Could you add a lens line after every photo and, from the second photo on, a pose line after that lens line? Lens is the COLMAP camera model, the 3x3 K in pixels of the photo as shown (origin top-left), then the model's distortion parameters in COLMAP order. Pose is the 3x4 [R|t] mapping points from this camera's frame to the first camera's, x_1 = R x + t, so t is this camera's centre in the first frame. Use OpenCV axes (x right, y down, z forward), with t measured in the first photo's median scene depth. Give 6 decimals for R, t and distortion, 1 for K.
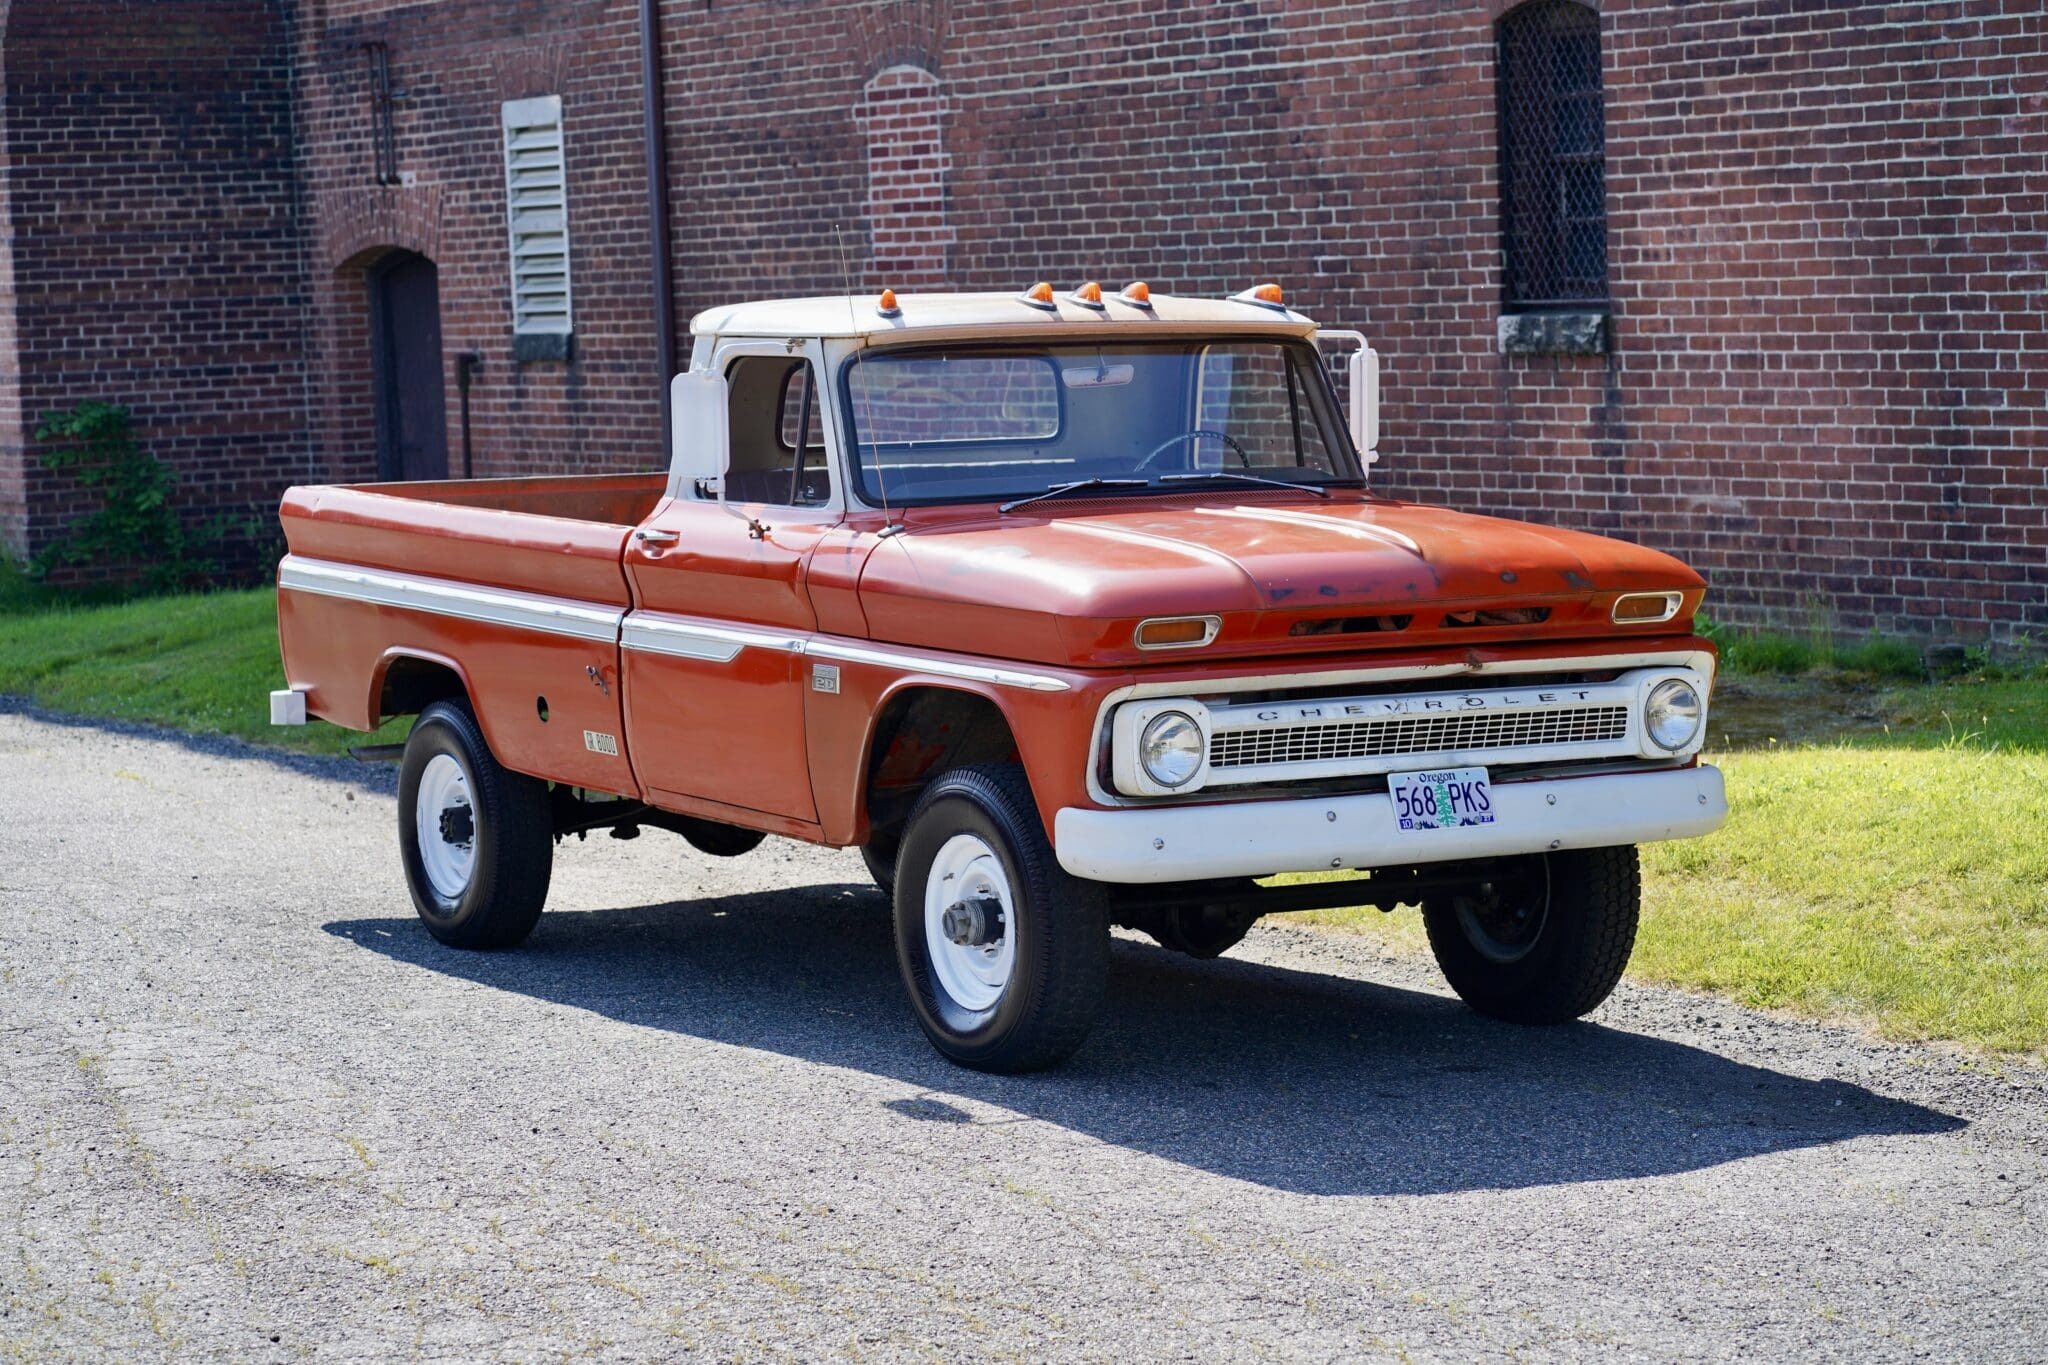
lens RADIAL K [[4849.8, 0, 1024.0], [0, 4849.8, 682.5], [0, 0, 1]] dist [0.138344, -2.766277]
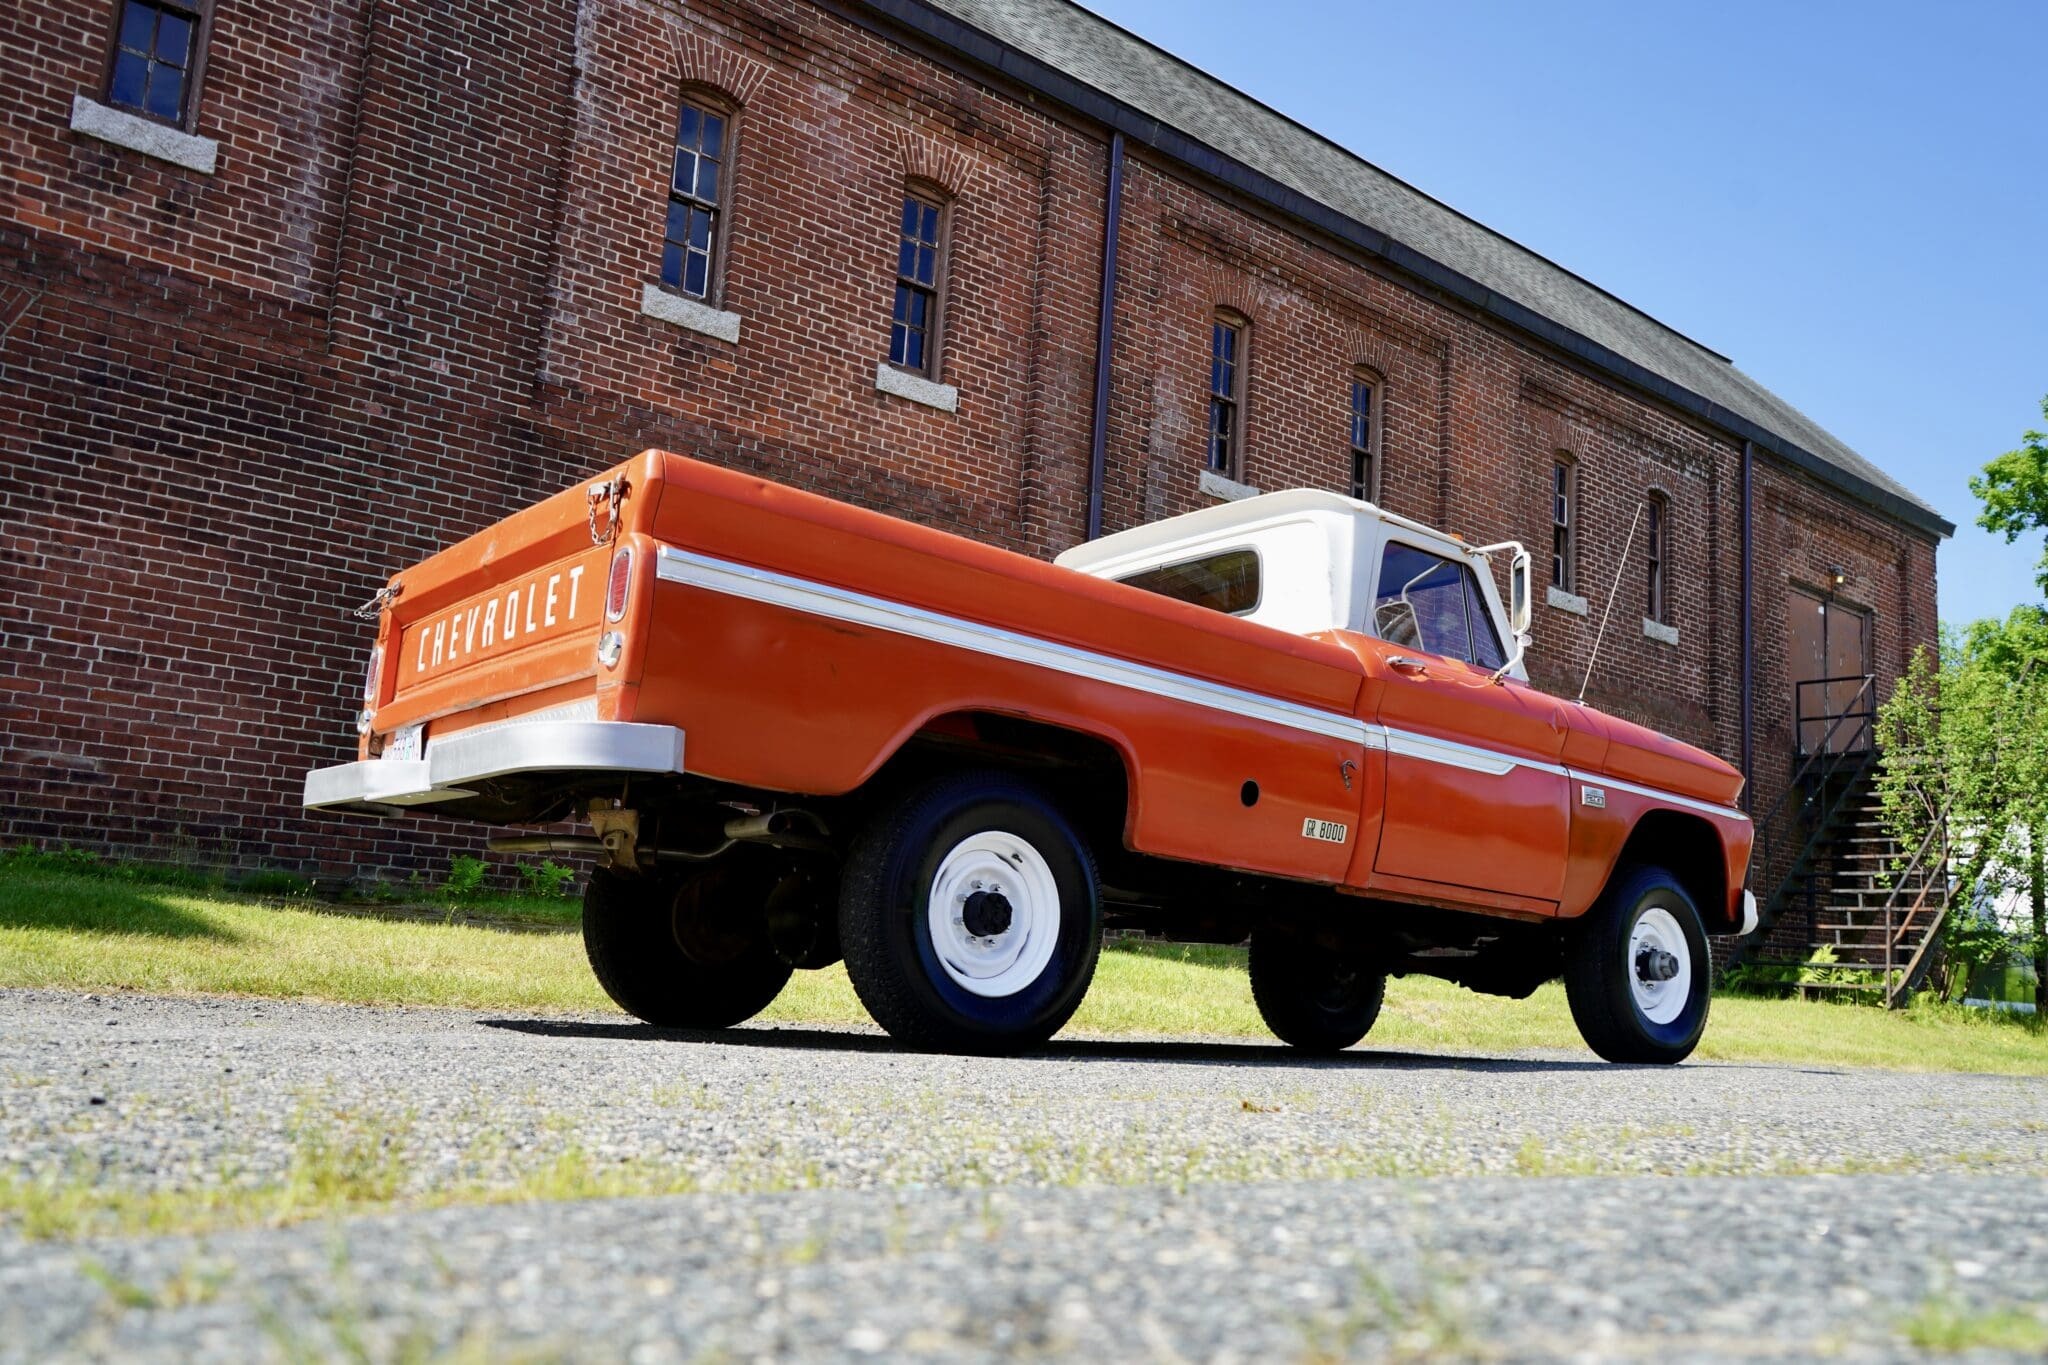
lens RADIAL K [[1679.1, 0, 1024.0], [0, 1679.1, 682.5], [0, 0, 1]] dist [-0.002105, 0.014577]
pose [[-0.134089, 0.196393, 0.971313, -0.335014], [0.028733, 0.980523, -0.194289, 0.037926], [-0.990553, 0.001857, -0.137121, 0.822863]]
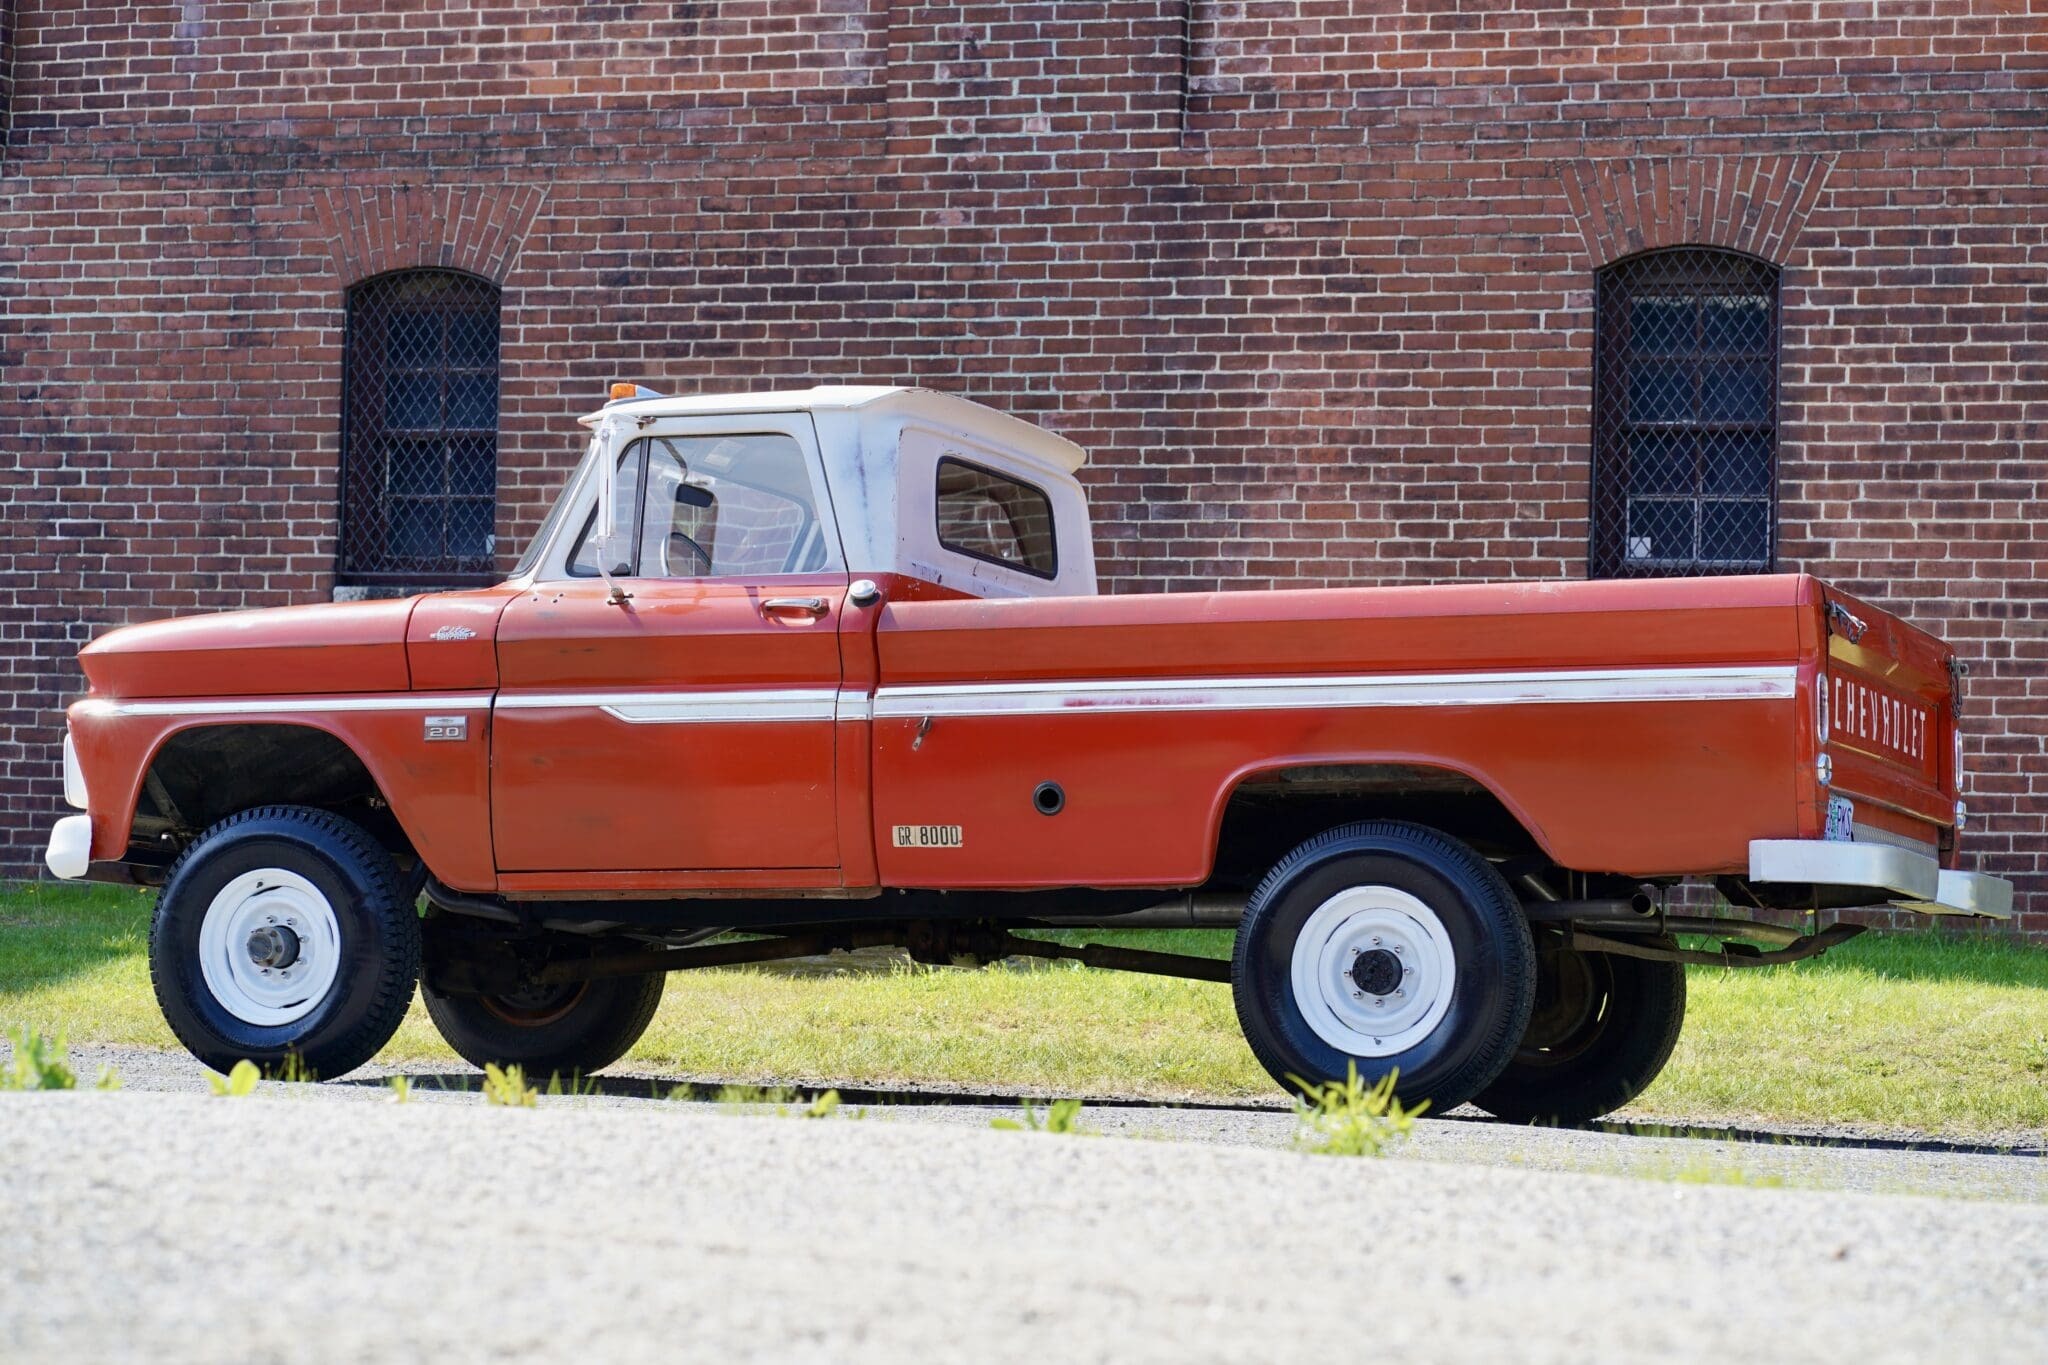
lens RADIAL K [[5312.1, 0, 1001.6], [0, 5312.1, 675.8], [0, 0, 1]] dist [0.175594, -3.299150]
pose [[0.780845, 0.082606, 0.619239, -0.490300], [-0.000679, 0.991331, -0.131387, 0.088385], [-0.624724, 0.102173, 0.774132, 0.099548]]
